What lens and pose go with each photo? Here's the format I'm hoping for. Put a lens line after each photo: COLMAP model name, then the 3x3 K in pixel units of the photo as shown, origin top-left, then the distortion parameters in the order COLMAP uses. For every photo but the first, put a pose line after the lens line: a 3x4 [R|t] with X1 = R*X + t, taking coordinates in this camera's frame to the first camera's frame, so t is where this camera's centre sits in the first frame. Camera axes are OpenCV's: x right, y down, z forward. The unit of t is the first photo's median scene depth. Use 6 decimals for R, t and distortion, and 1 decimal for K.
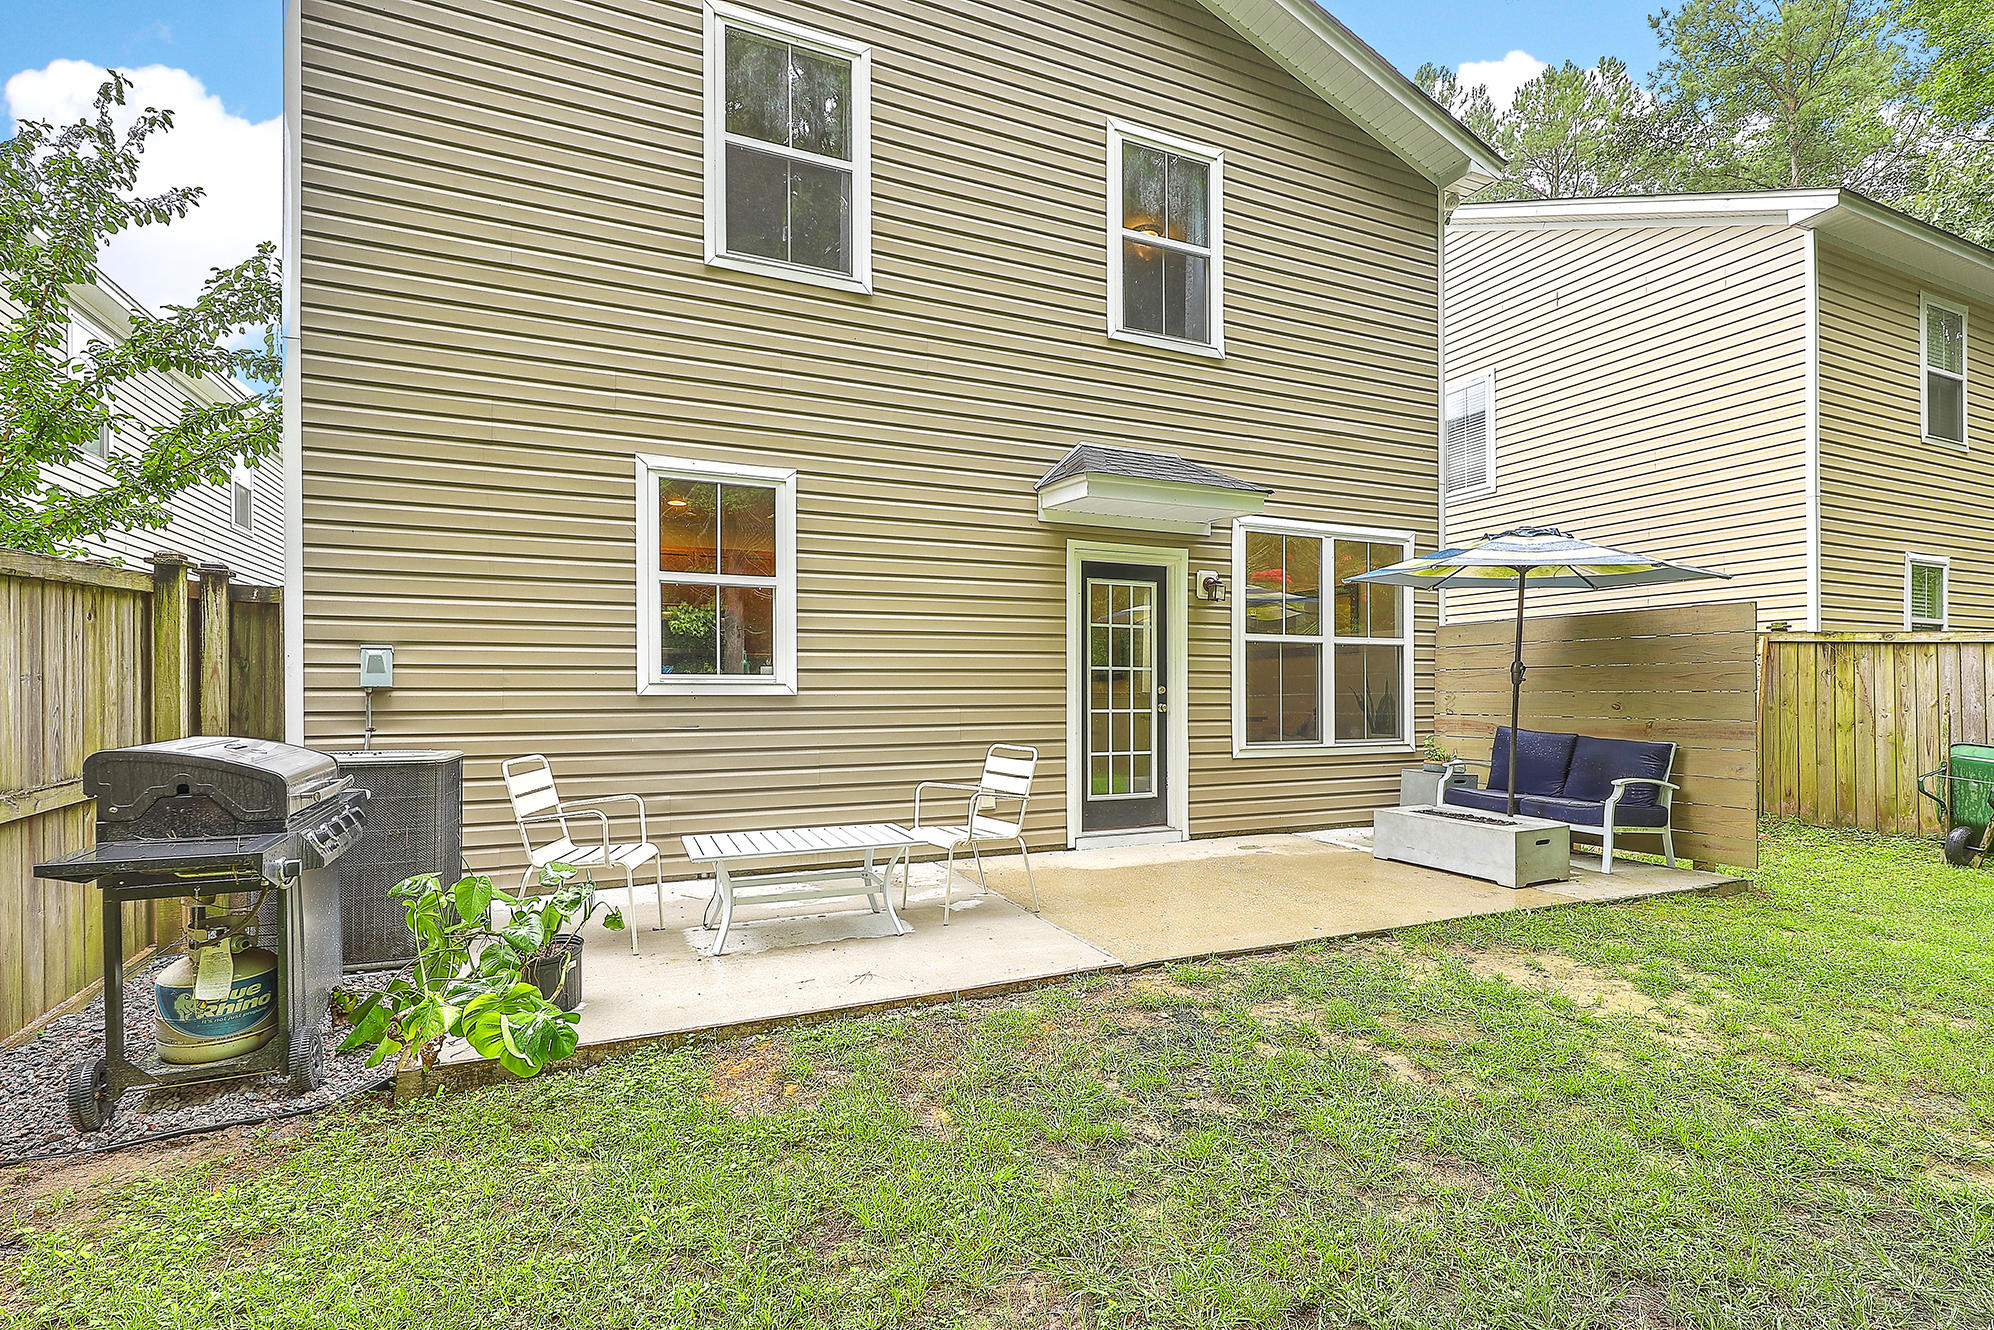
lens RADIAL K [[919.7, 0, 905.2], [0, 919.7, 698.4], [0, 0, 1]] dist [-0.000530, -0.000393]
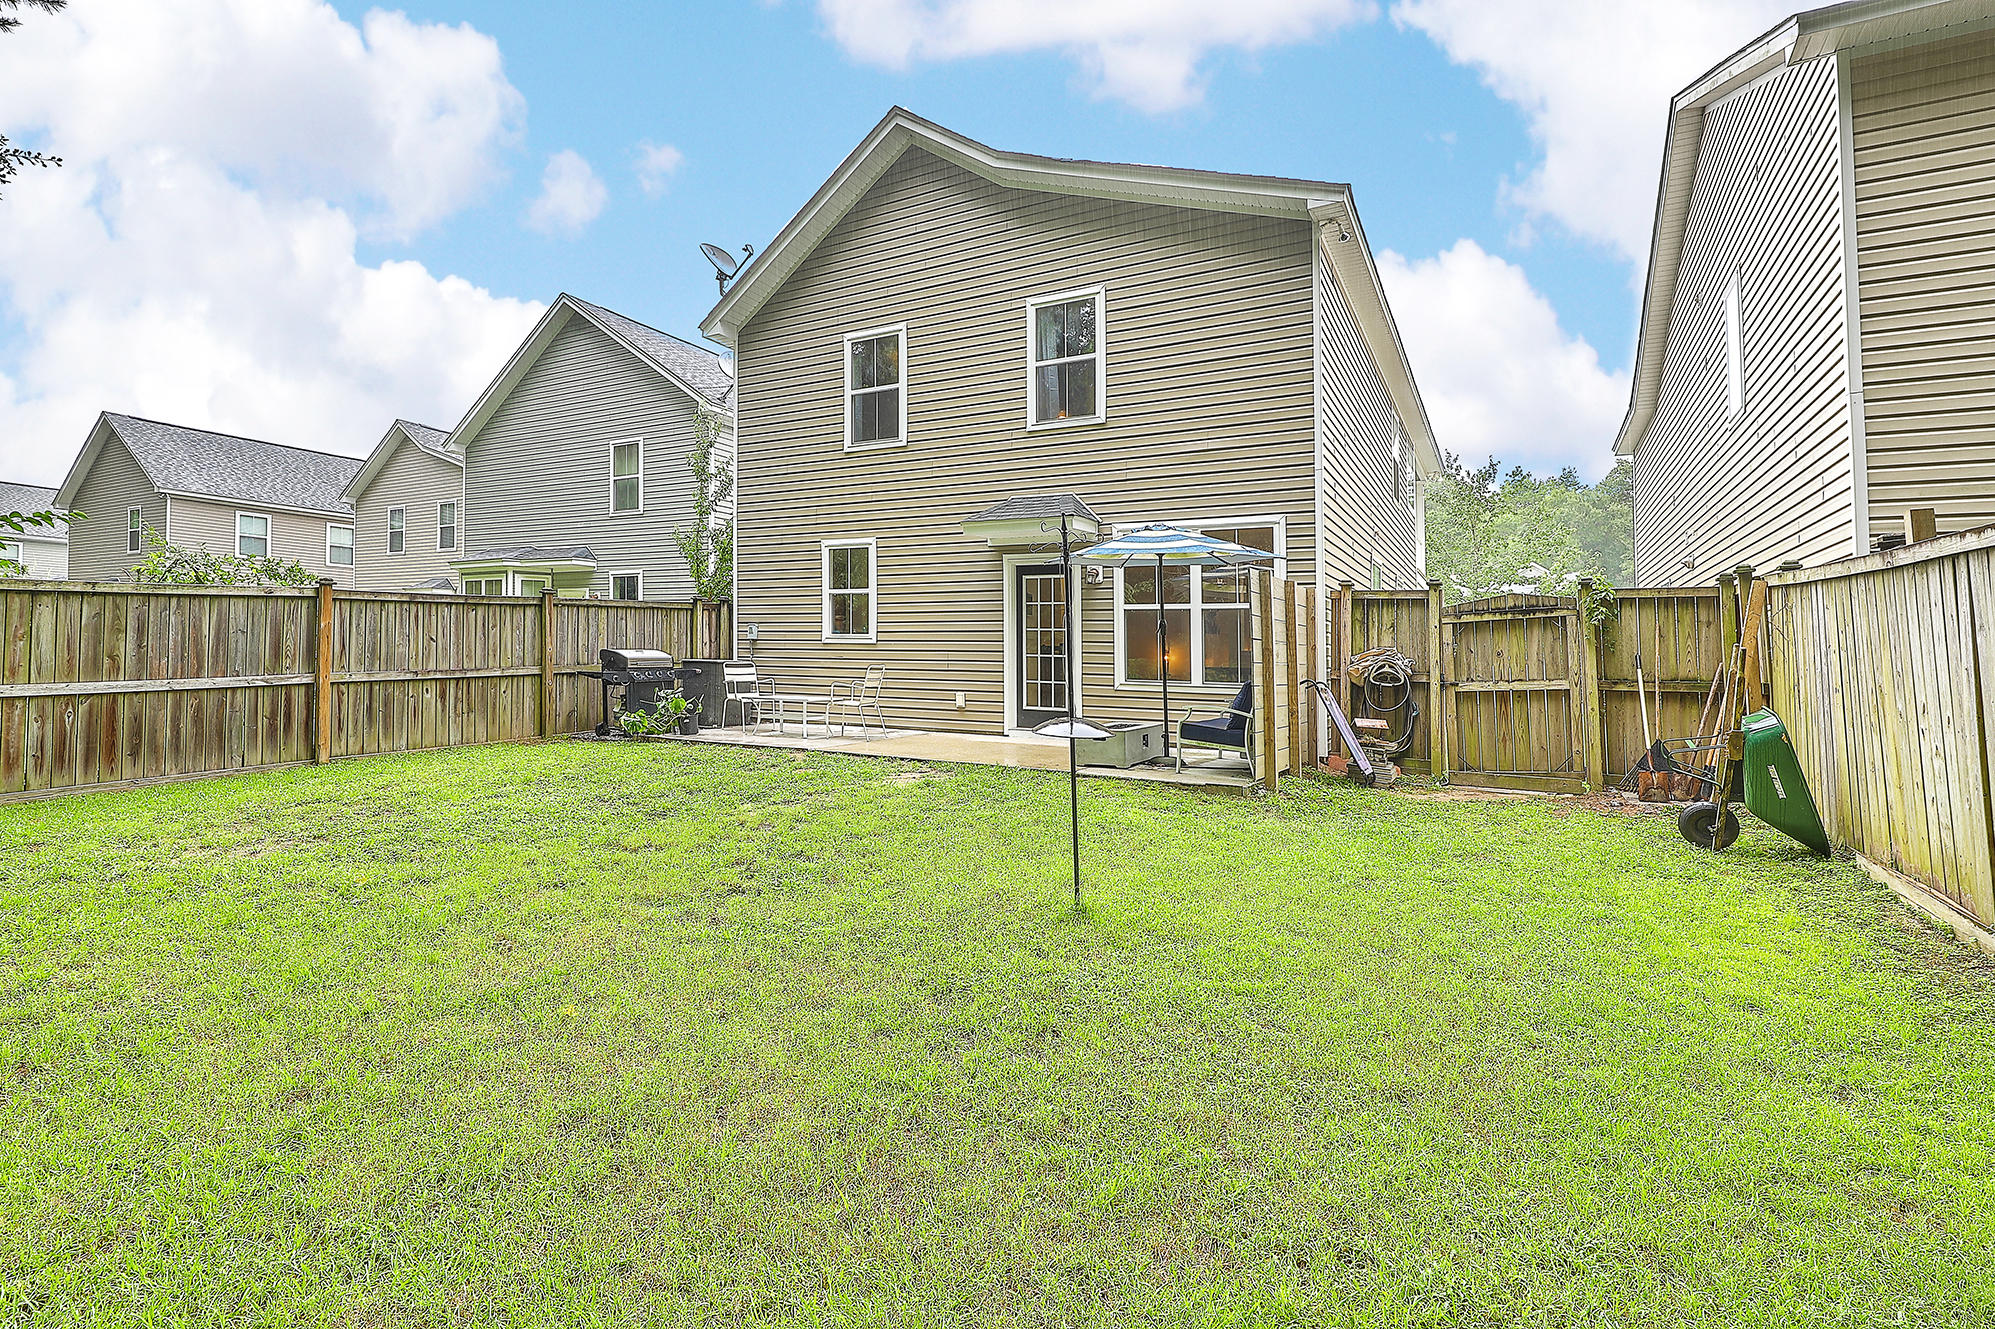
lens RADIAL K [[894.8, 0, 997.5], [0, 894.8, 664.5], [0, 0, 1]] dist [0.001071, 0.000116]
pose [[0.607033, 0.016670, -0.794502, 1.466082], [-0.027553, 0.999620, -0.000078, 0.032131], [0.794199, 0.021938, 0.607262, -0.021126]]
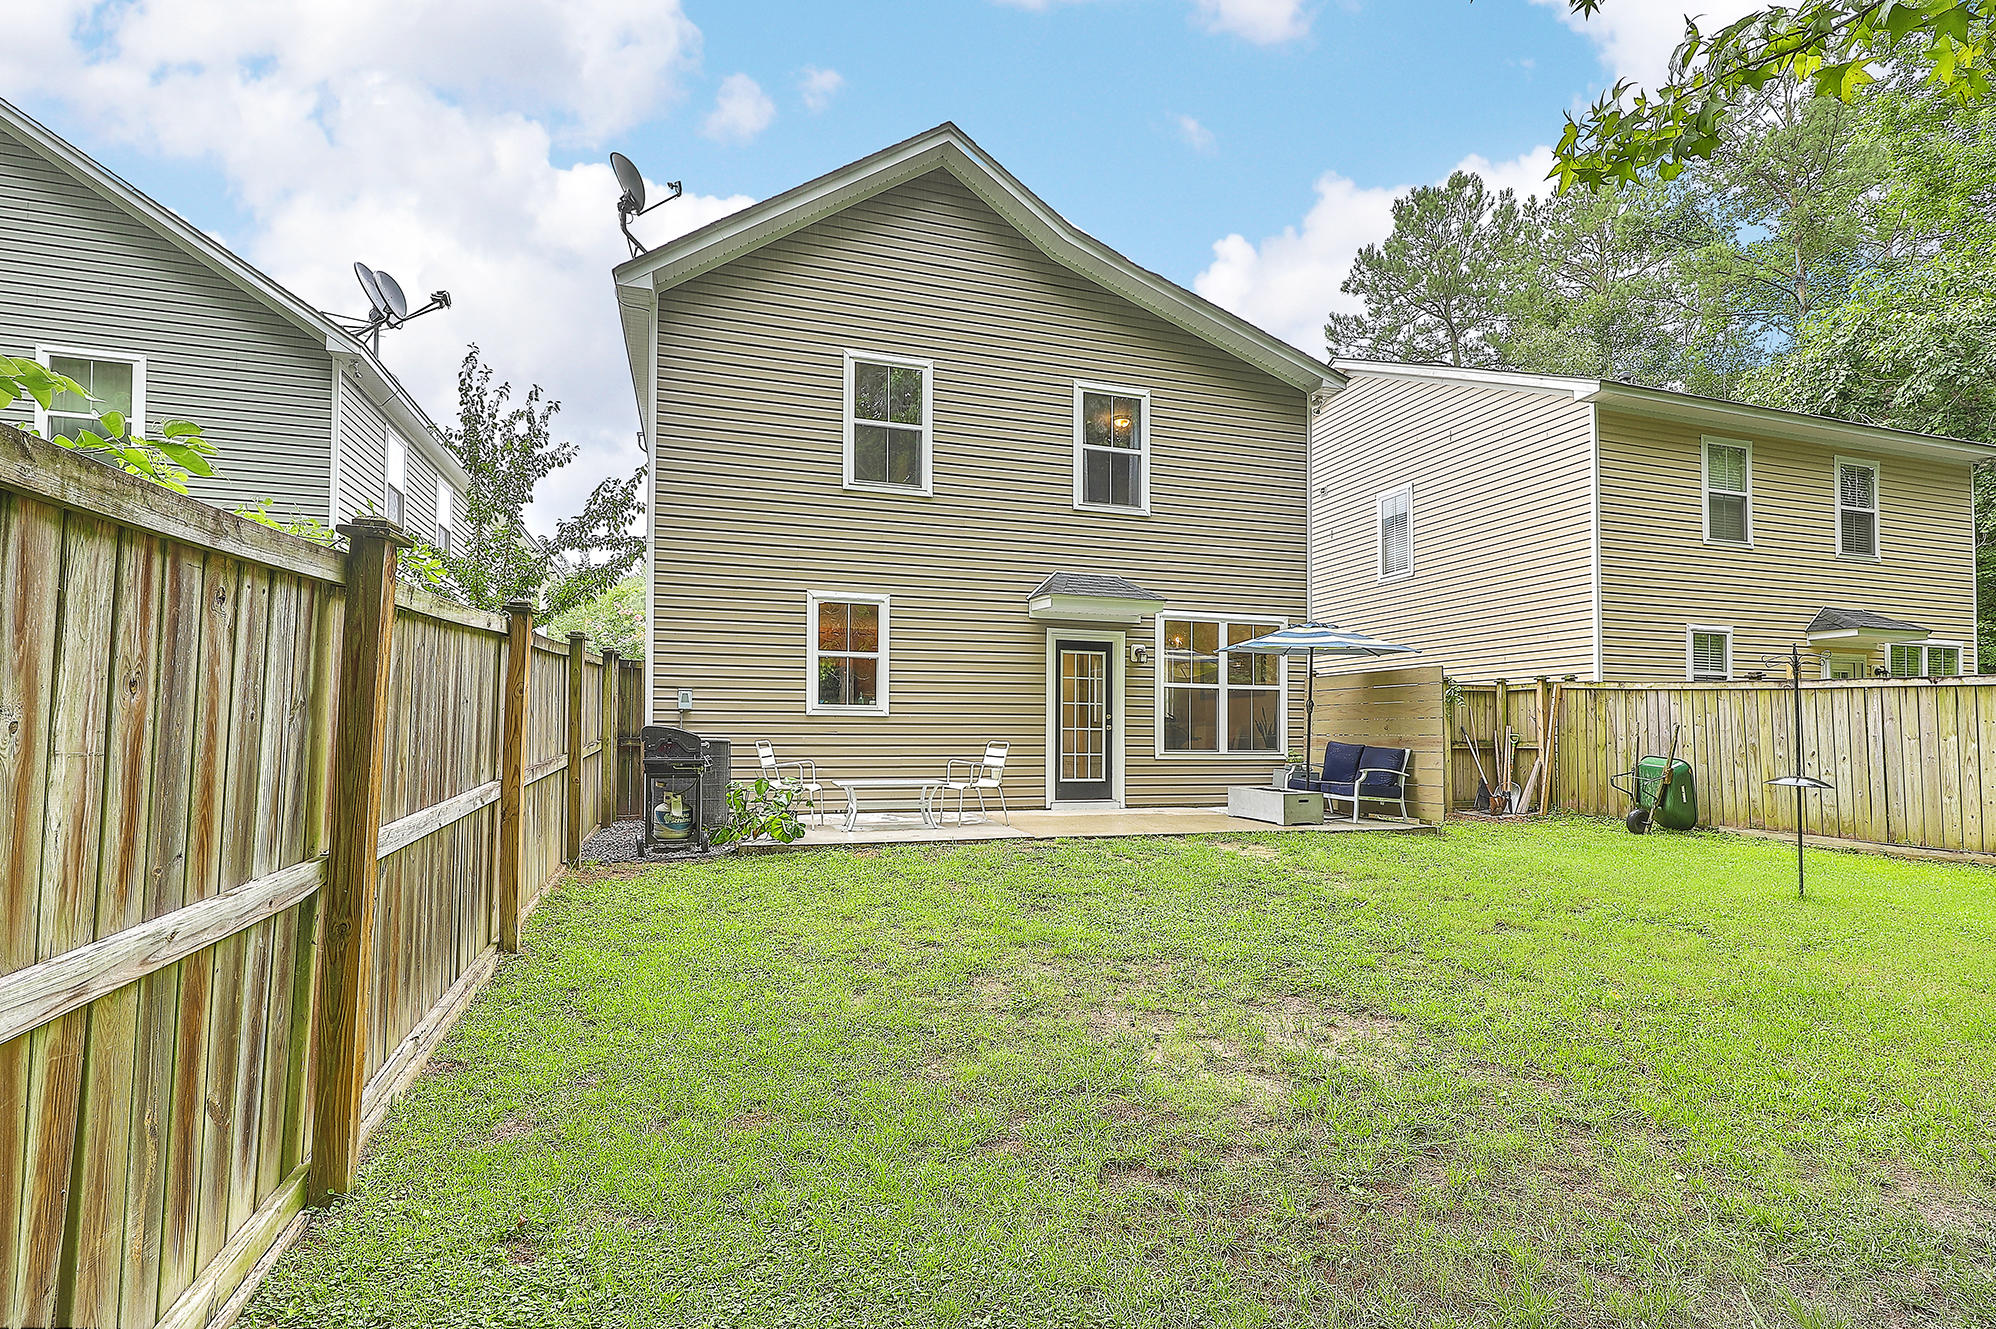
lens RADIAL K [[936.8, 0, 888.5], [0, 936.8, 728.8], [0, 0, 1]] dist [0.001648, 0.000421]
pose [[0.991753, 0.008409, -0.127886, 0.105529], [-0.010127, 0.999867, -0.012792, 0.039651], [0.127761, 0.013982, 0.991706, -0.750303]]
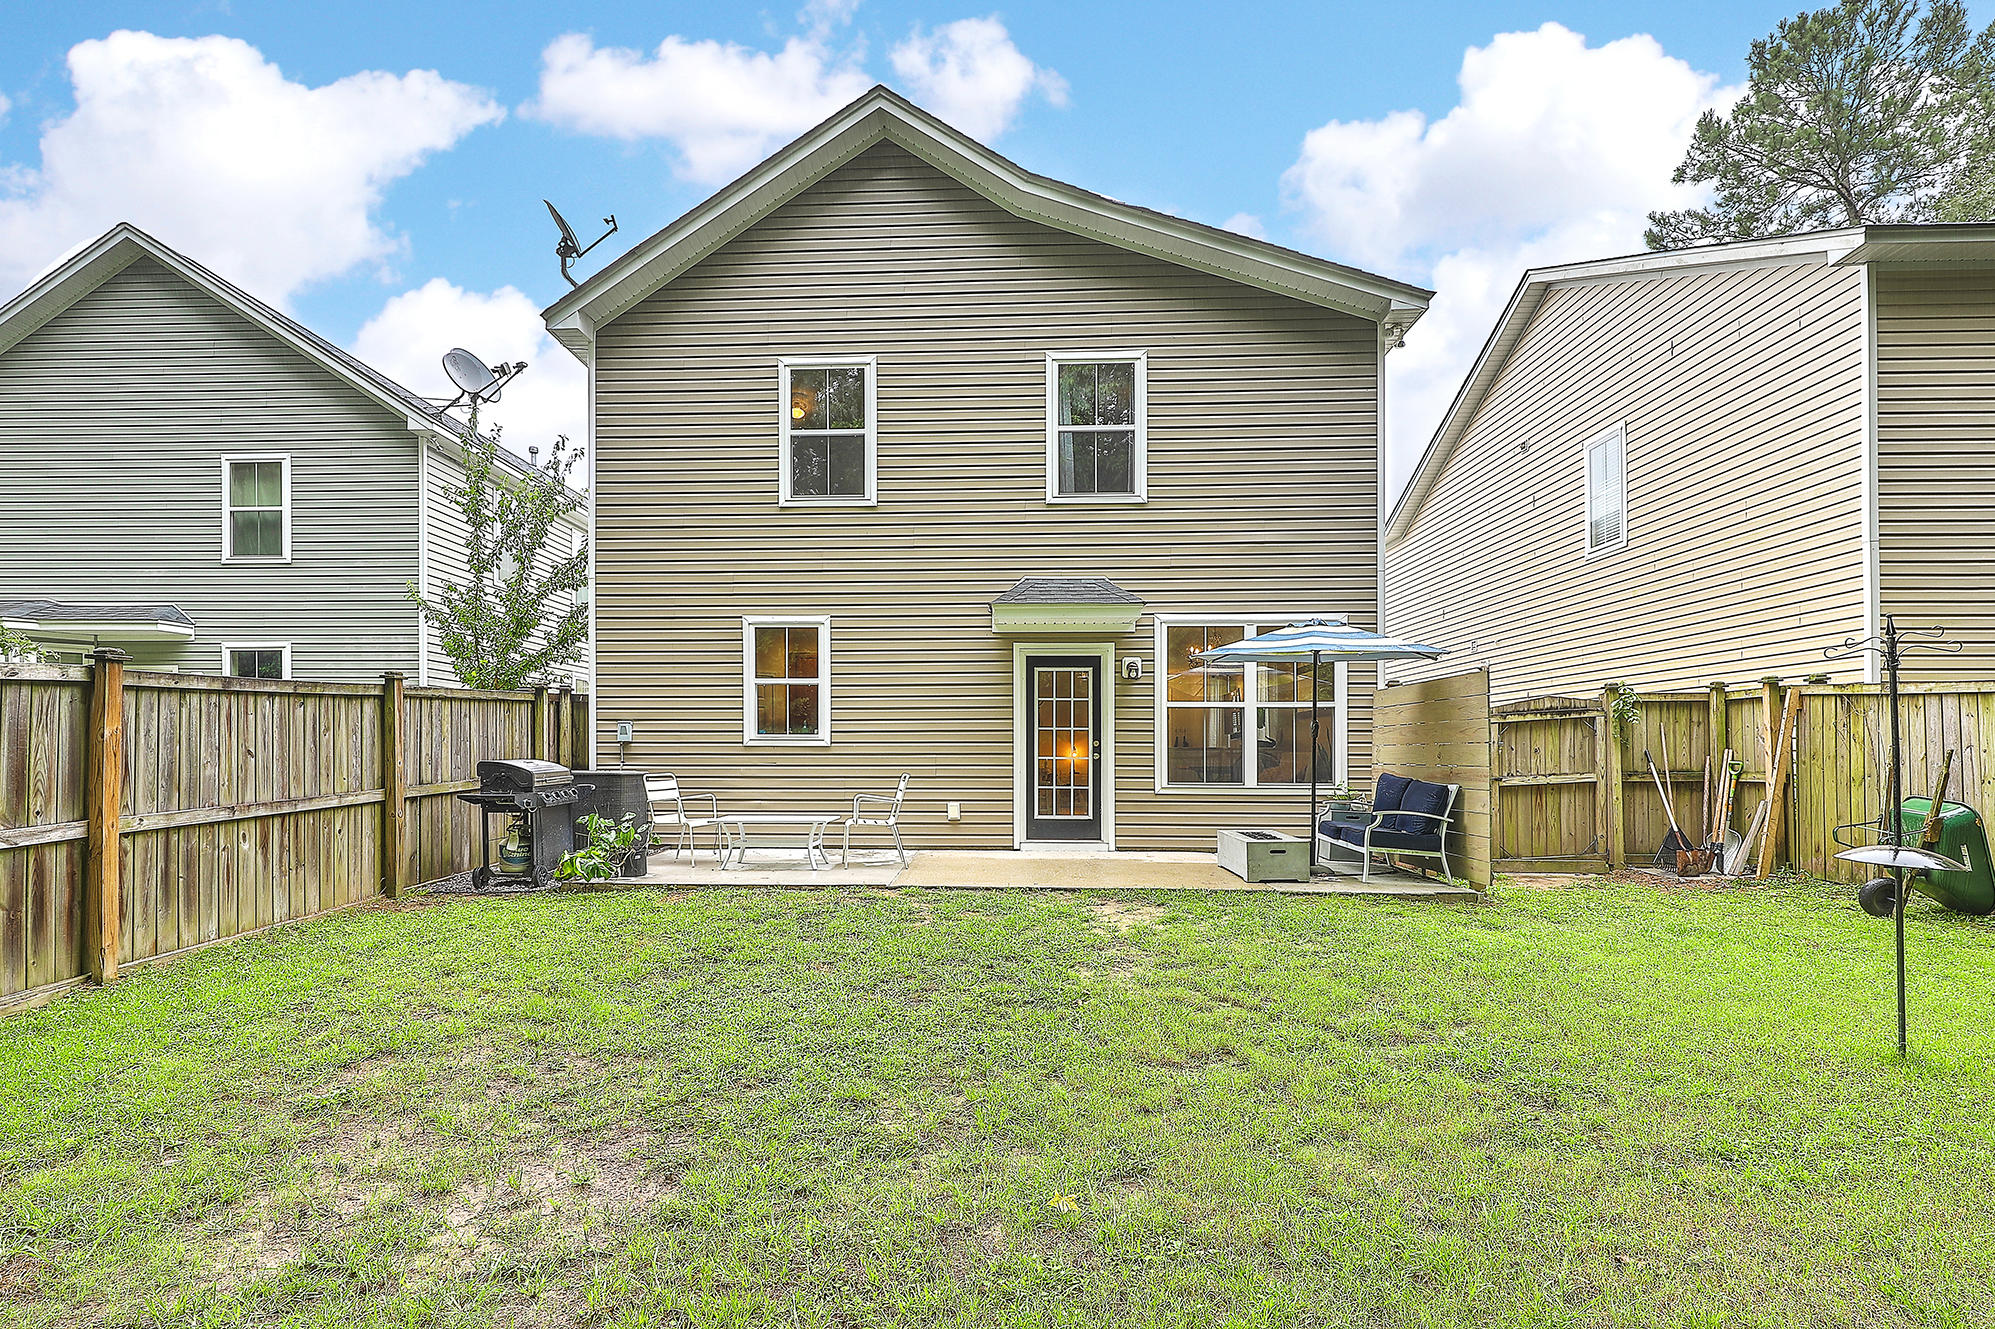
lens RADIAL K [[912.7, 0, 889.6], [0, 912.7, 766.4], [0, 0, 1]] dist [0.001448, -0.000247]
pose [[0.886062, 0.009871, -0.463463, 0.672760], [-0.006687, 0.999941, 0.008512, 0.016650], [0.463519, -0.004443, 0.886076, -0.404954]]
